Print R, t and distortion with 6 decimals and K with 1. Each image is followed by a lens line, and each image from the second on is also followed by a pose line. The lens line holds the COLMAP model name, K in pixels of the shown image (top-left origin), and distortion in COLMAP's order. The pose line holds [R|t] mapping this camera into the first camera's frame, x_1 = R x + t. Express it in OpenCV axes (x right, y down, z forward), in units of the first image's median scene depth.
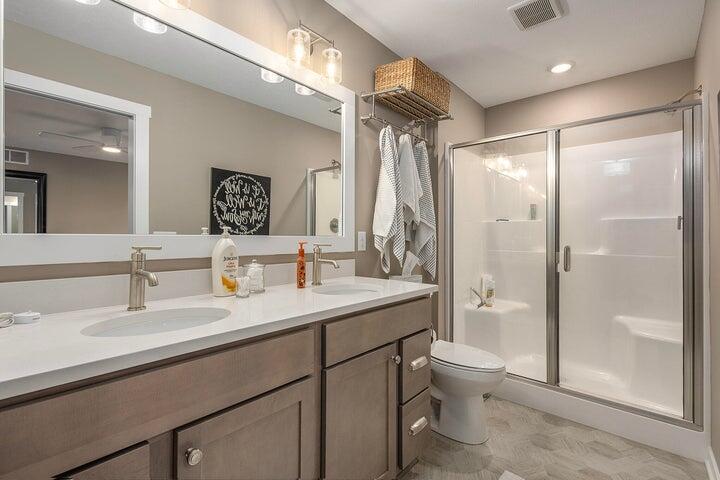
lens RADIAL K [[331.3, 0, 361.8], [0, 331.3, 239.2], [0, 0, 1]] dist [-0.001160, -0.000113]
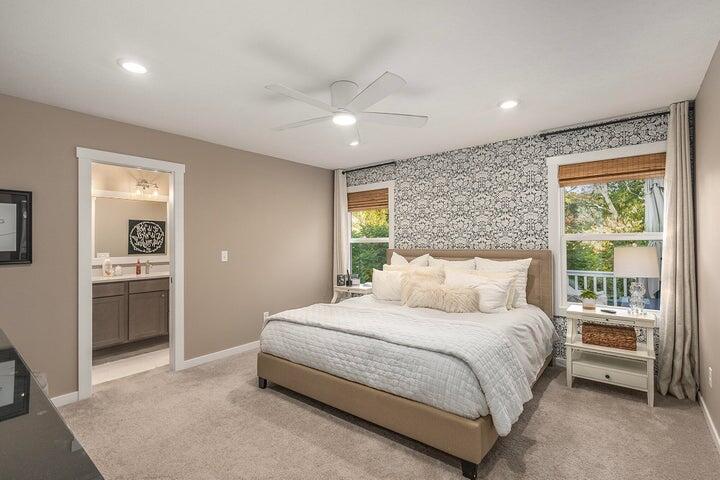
lens RADIAL K [[331.3, 0, 356.8], [0, 331.3, 241.2], [0, 0, 1]] dist [-0.001160, -0.000113]
pose [[0.999546, -0.008314, 0.028945, 0.839666], [0.008555, 0.999930, -0.008185, -0.055814], [-0.028875, 0.008429, 0.999547, -1.007059]]
